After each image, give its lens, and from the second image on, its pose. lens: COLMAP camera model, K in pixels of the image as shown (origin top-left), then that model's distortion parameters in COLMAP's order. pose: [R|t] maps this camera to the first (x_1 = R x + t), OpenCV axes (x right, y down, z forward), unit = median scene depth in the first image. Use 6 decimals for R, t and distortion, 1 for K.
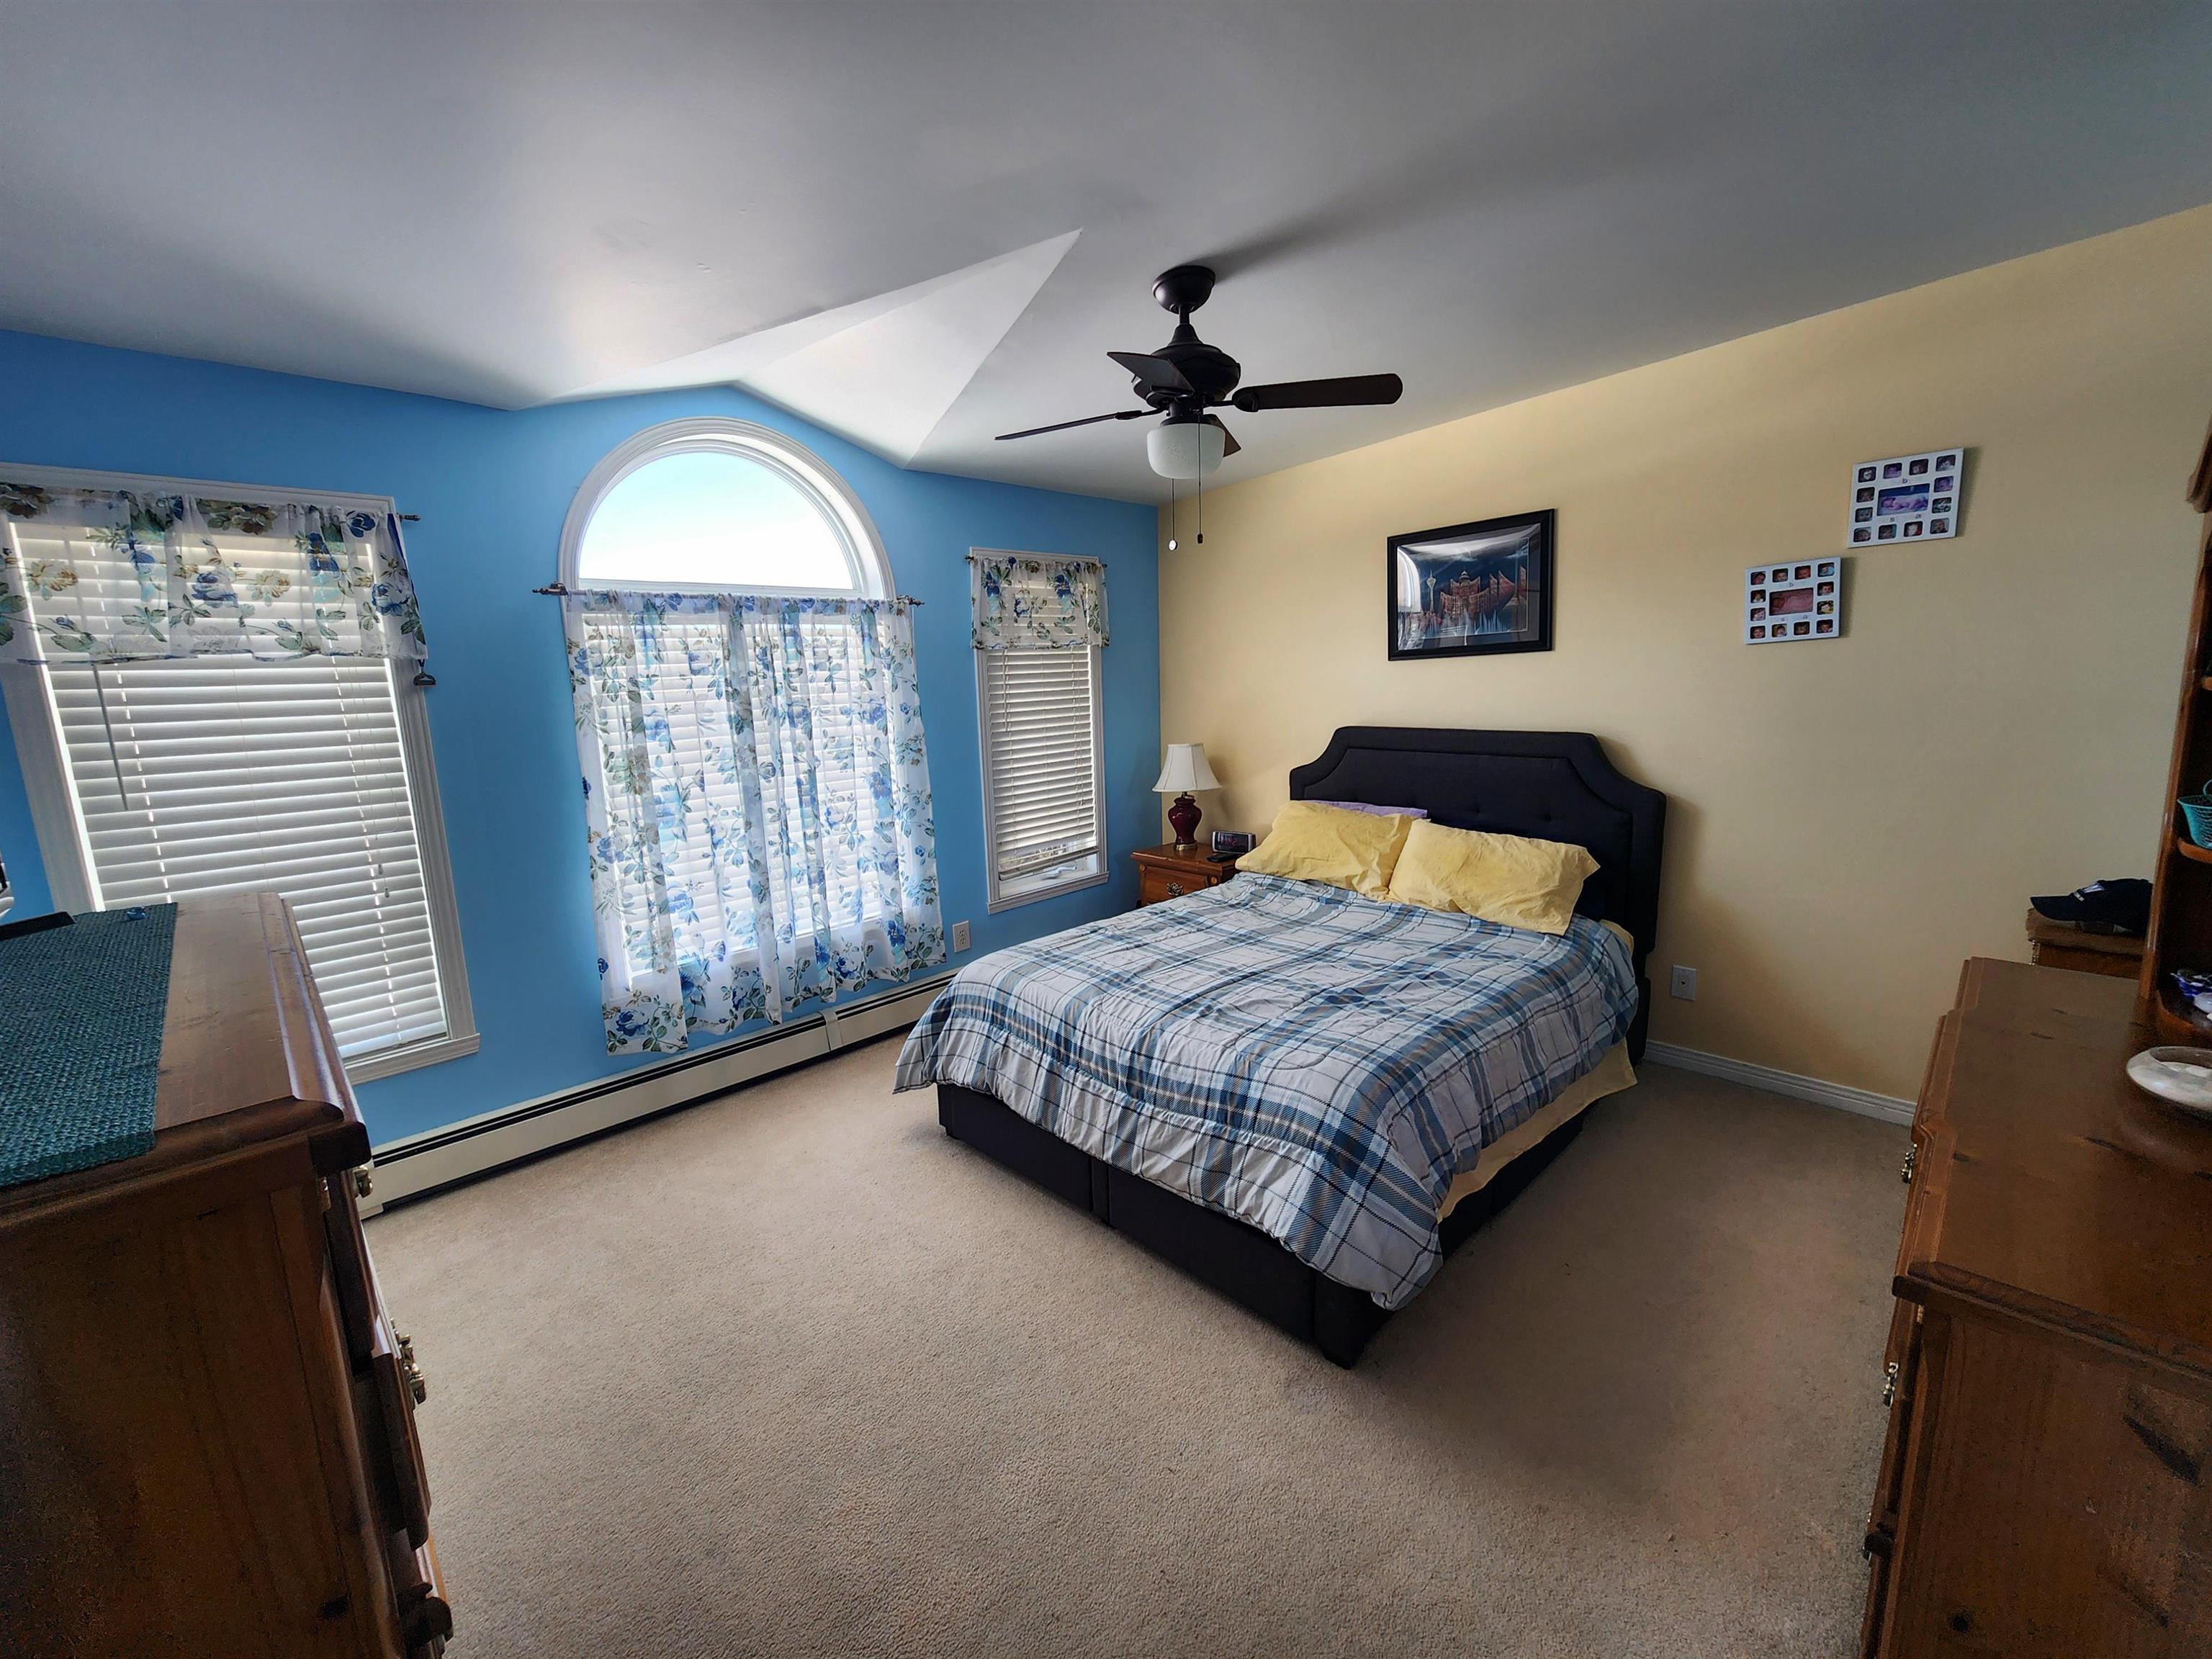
lens RADIAL K [[891.1, 0, 1104.9], [0, 891.1, 823.2], [0, 0, 1]] dist [-0.003390, -0.000423]
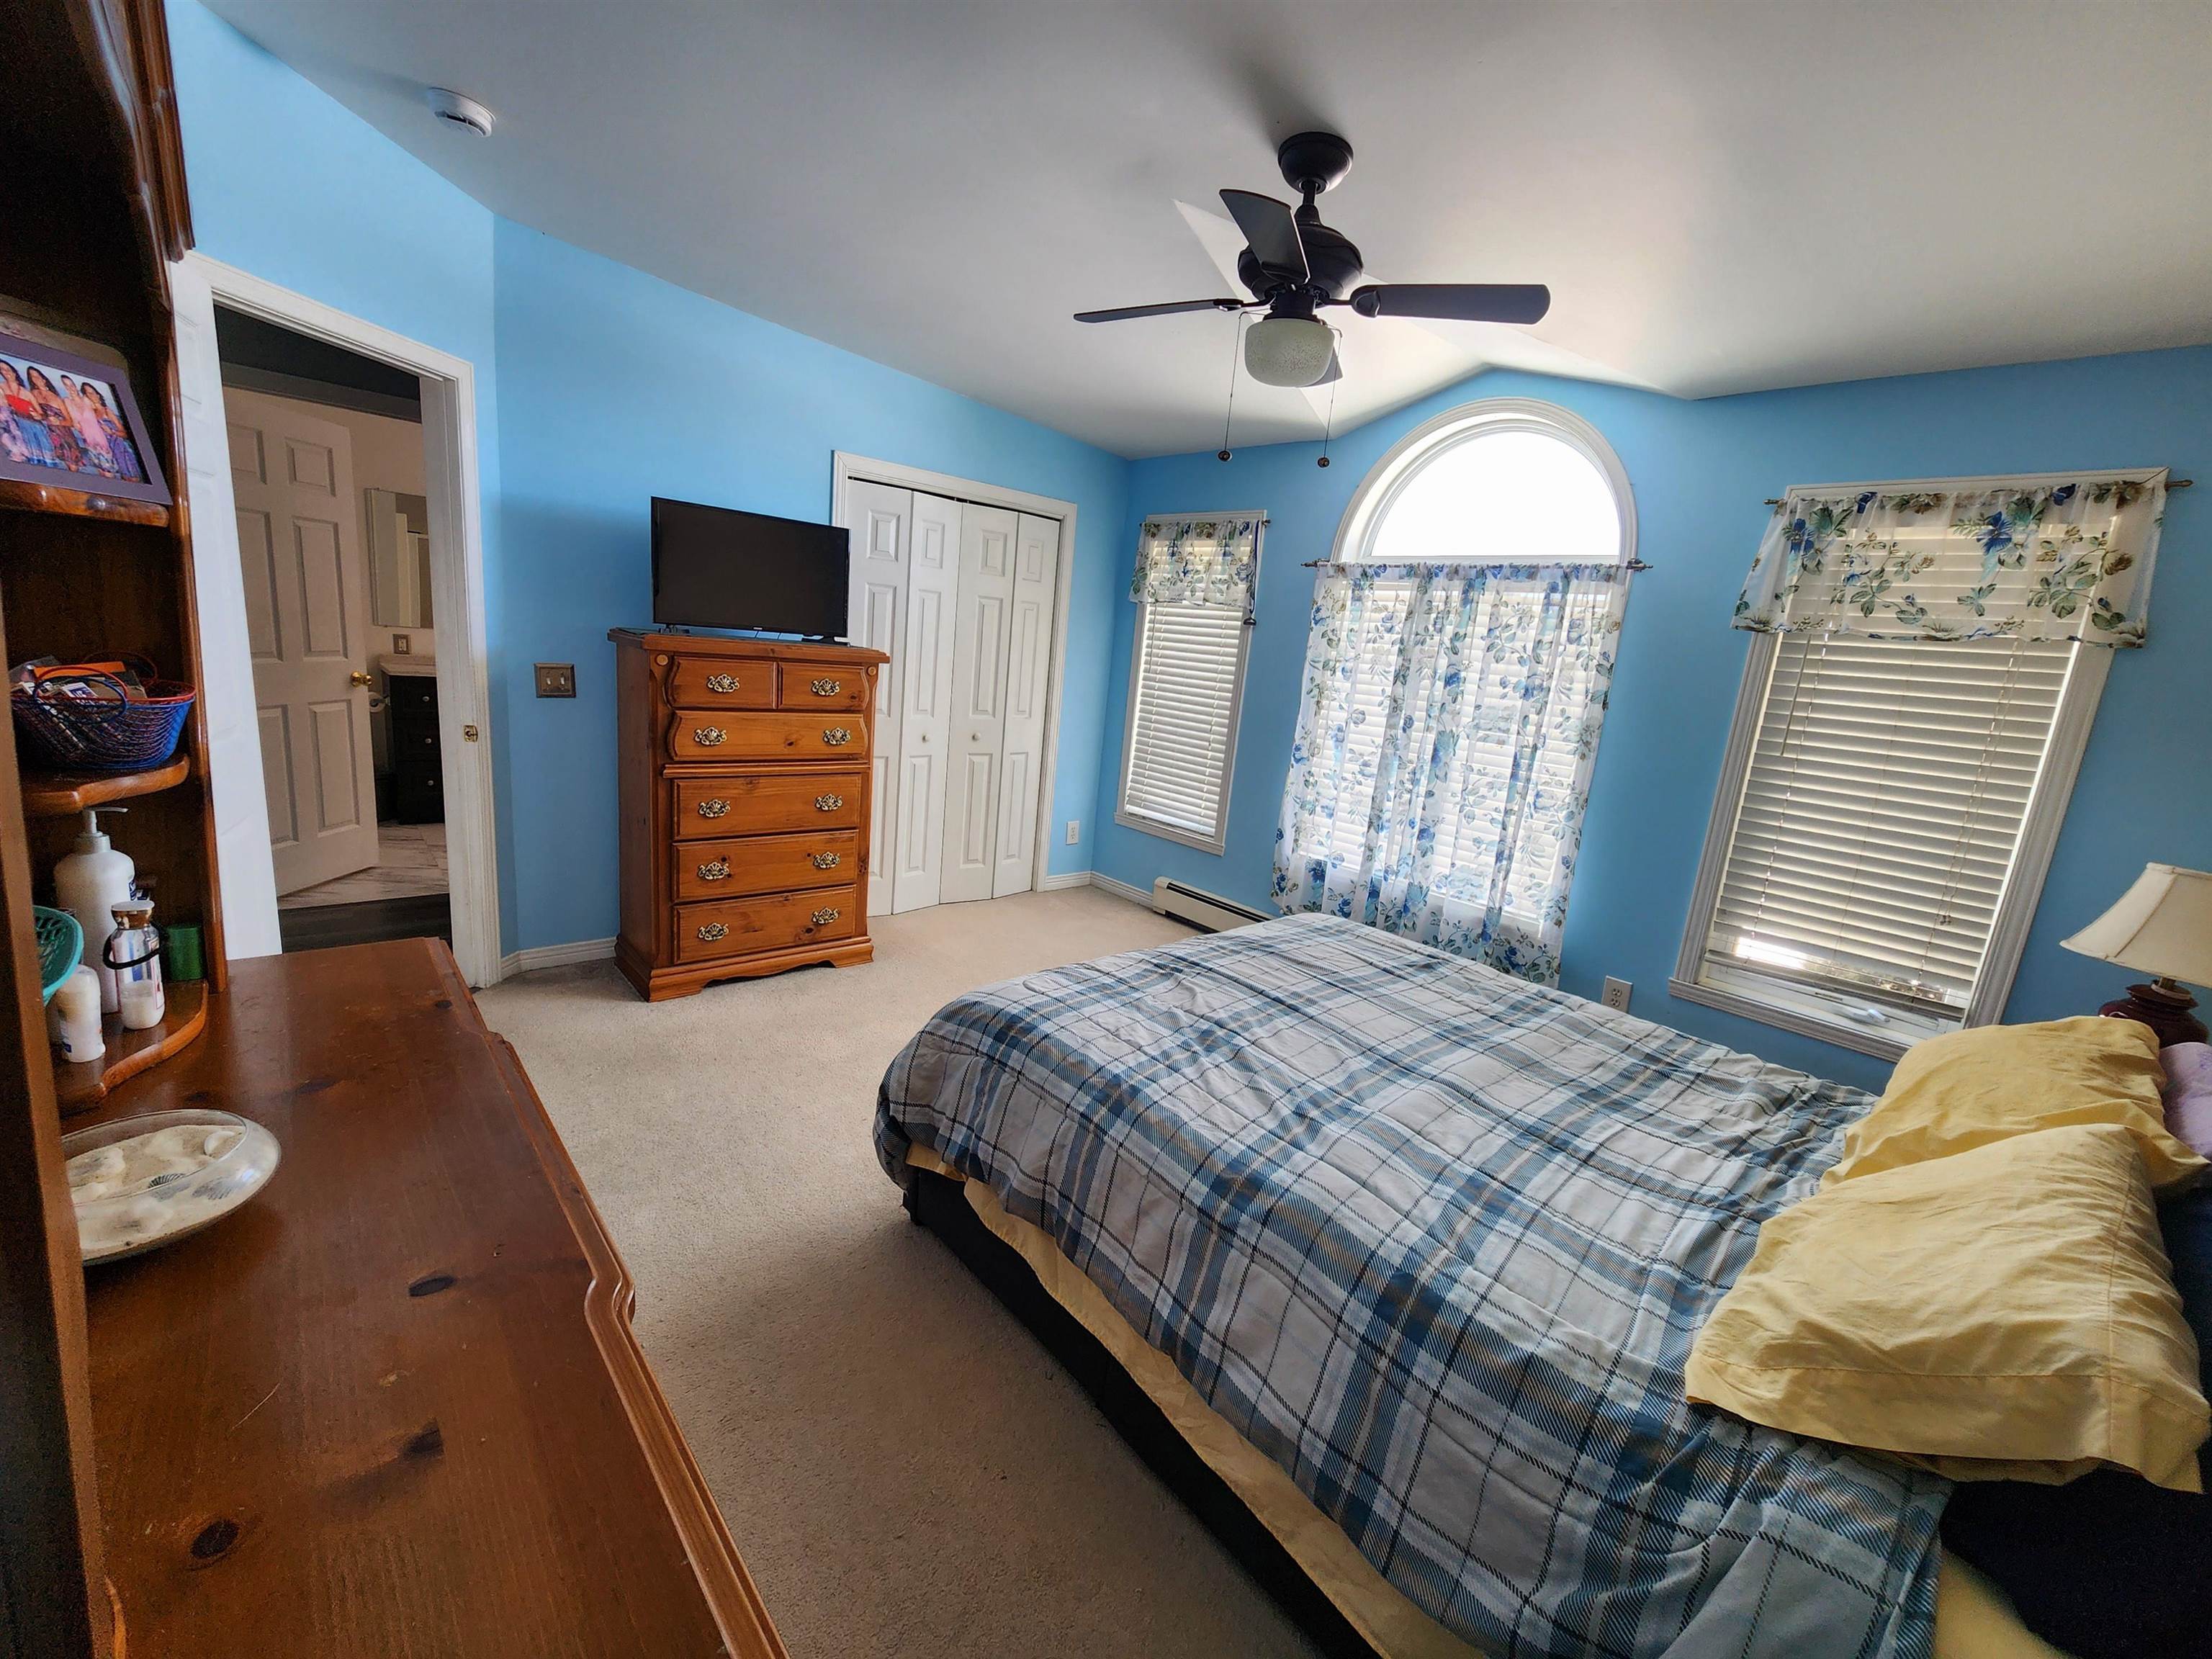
lens RADIAL K [[891.1, 0, 1113.6], [0, 891.1, 834.8], [0, 0, 1]] dist [-0.003390, -0.000423]
pose [[-0.038831, 0.247641, -0.968073, 0.807723], [-0.254569, 0.934386, 0.249235, -0.119210], [0.966275, 0.256120, 0.026759, 0.698477]]
